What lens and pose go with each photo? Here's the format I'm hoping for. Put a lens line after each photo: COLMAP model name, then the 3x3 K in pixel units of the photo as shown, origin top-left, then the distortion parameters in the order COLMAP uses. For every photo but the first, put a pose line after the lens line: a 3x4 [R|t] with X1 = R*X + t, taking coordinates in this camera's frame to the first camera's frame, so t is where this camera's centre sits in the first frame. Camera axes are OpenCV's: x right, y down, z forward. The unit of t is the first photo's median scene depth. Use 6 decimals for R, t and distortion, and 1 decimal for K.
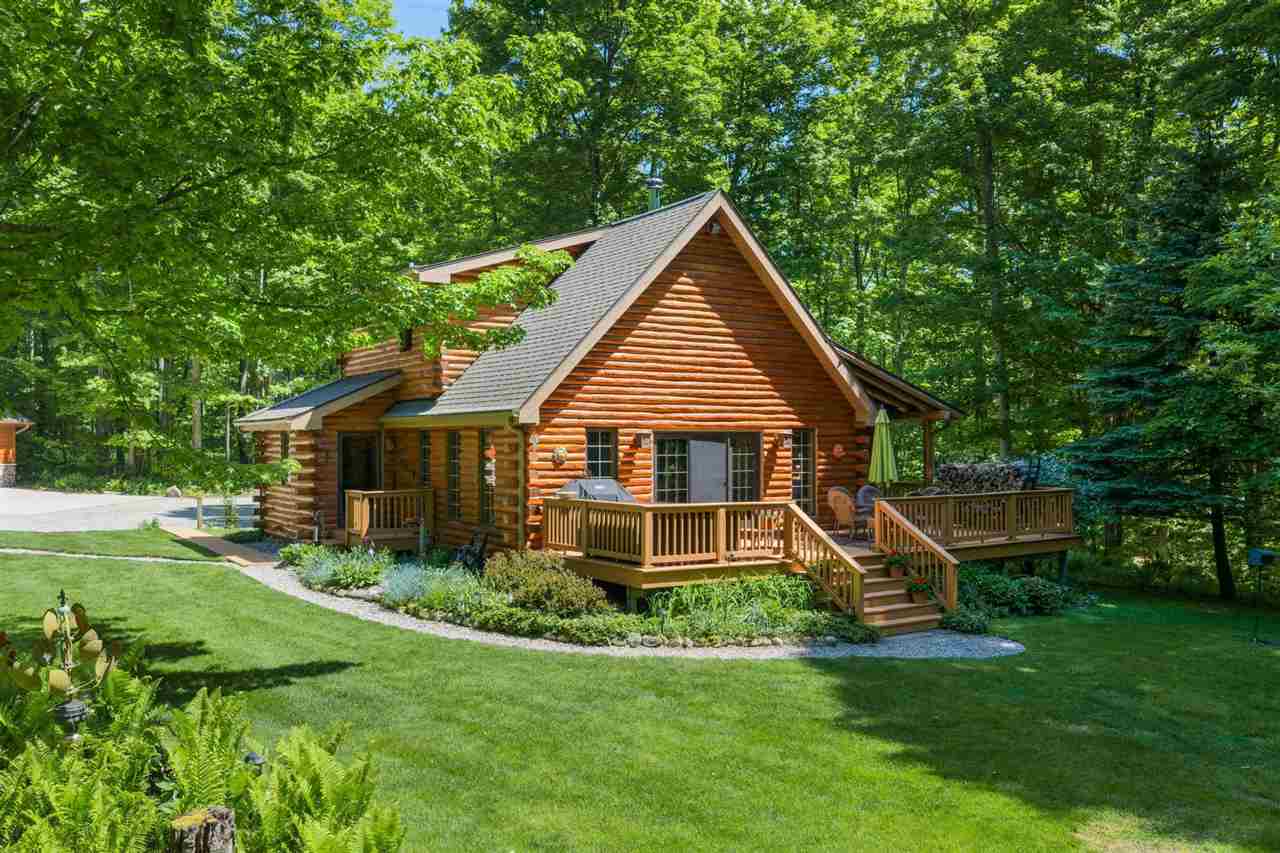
lens RADIAL K [[1076.7, 0, 640.0], [0, 1076.7, 426.5], [0, 0, 1]] dist [0.007796, -0.001264]
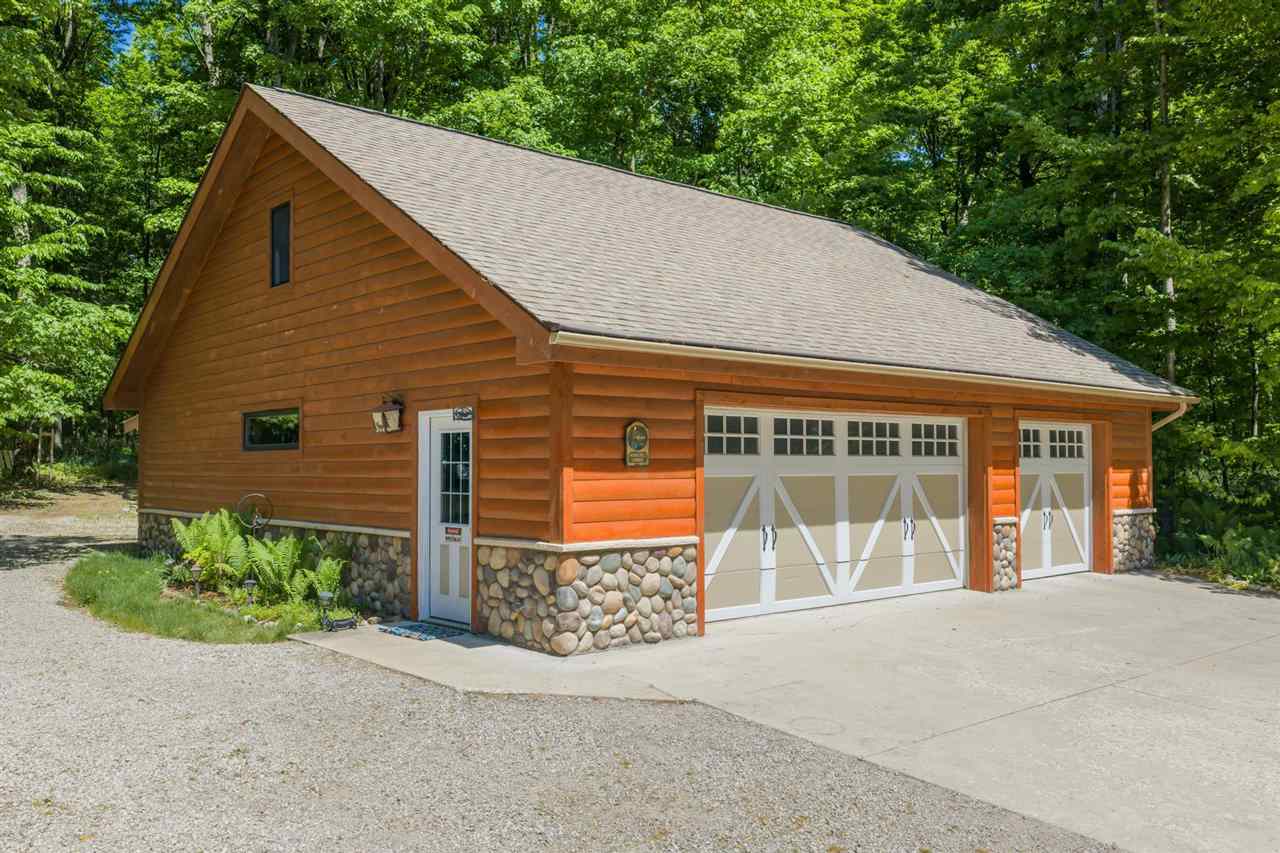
lens RADIAL K [[1076.7, 0, 640.0], [0, 1076.7, 426.5], [0, 0, 1]] dist [0.007796, -0.001264]
pose [[0.145988, -0.034530, -0.988684, -0.522847], [0.019359, 0.999299, -0.032042, 0.032040], [0.989097, -0.014462, 0.146554, 1.713947]]
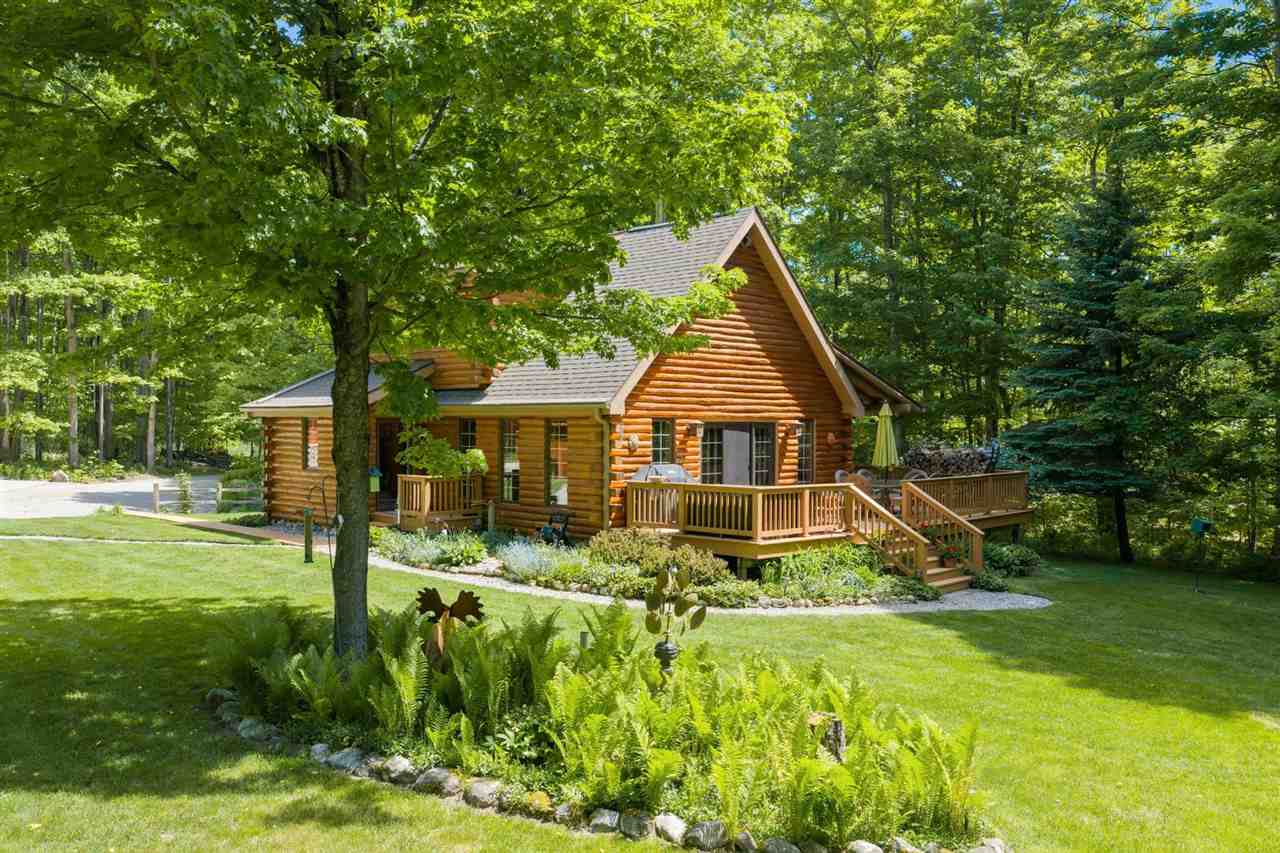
lens RADIAL K [[1076.7, 0, 640.0], [0, 1076.7, 426.5], [0, 0, 1]] dist [0.007796, -0.001264]
pose [[0.979421, 0.005276, 0.201758, -0.281950], [-0.008784, 0.999825, 0.016494, -0.008552], [-0.201636, -0.017927, 0.979296, -0.088811]]
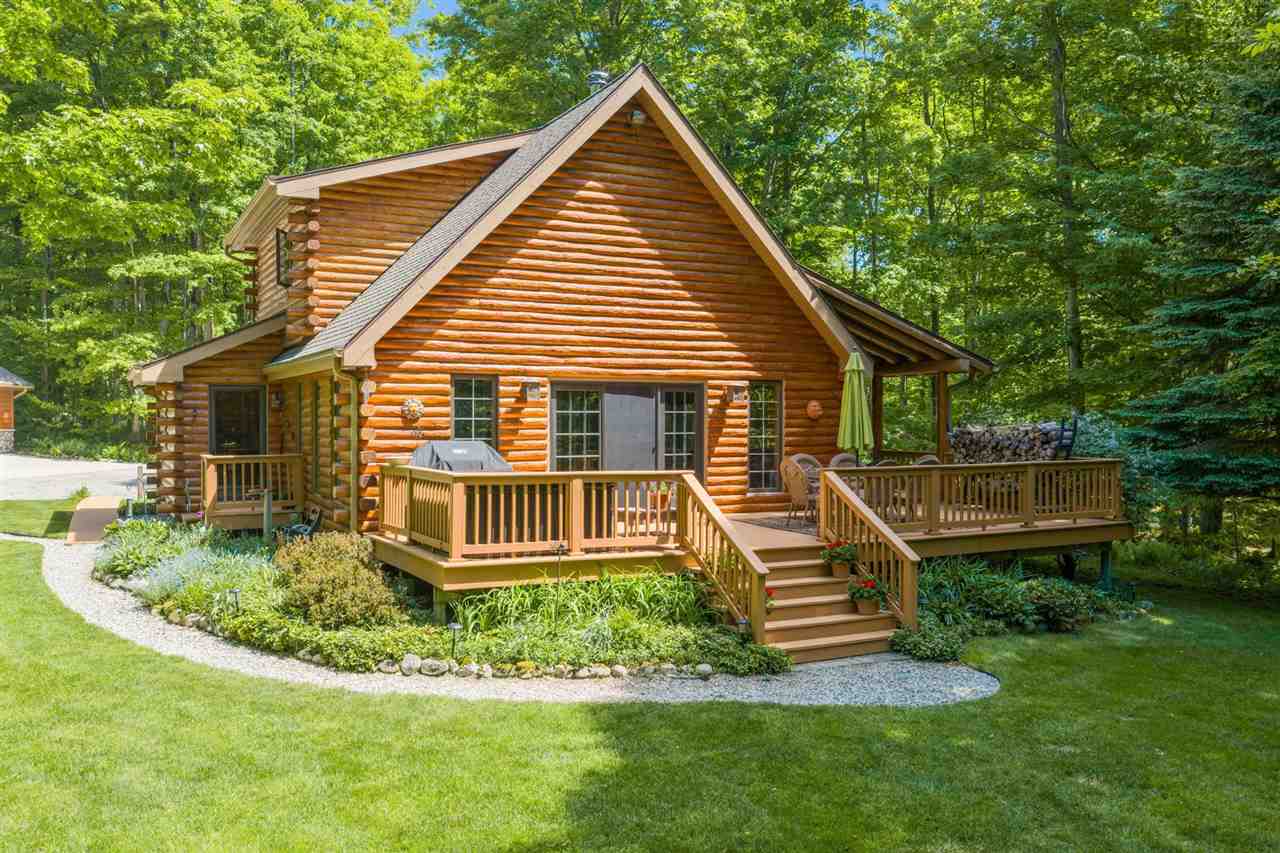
lens RADIAL K [[1076.7, 0, 640.0], [0, 1076.7, 426.5], [0, 0, 1]] dist [0.007796, -0.001264]
pose [[0.994517, 0.004244, -0.104490, 0.161518], [-0.001845, 0.999733, 0.023046, 0.020107], [0.104560, -0.022727, 0.994259, 0.241617]]
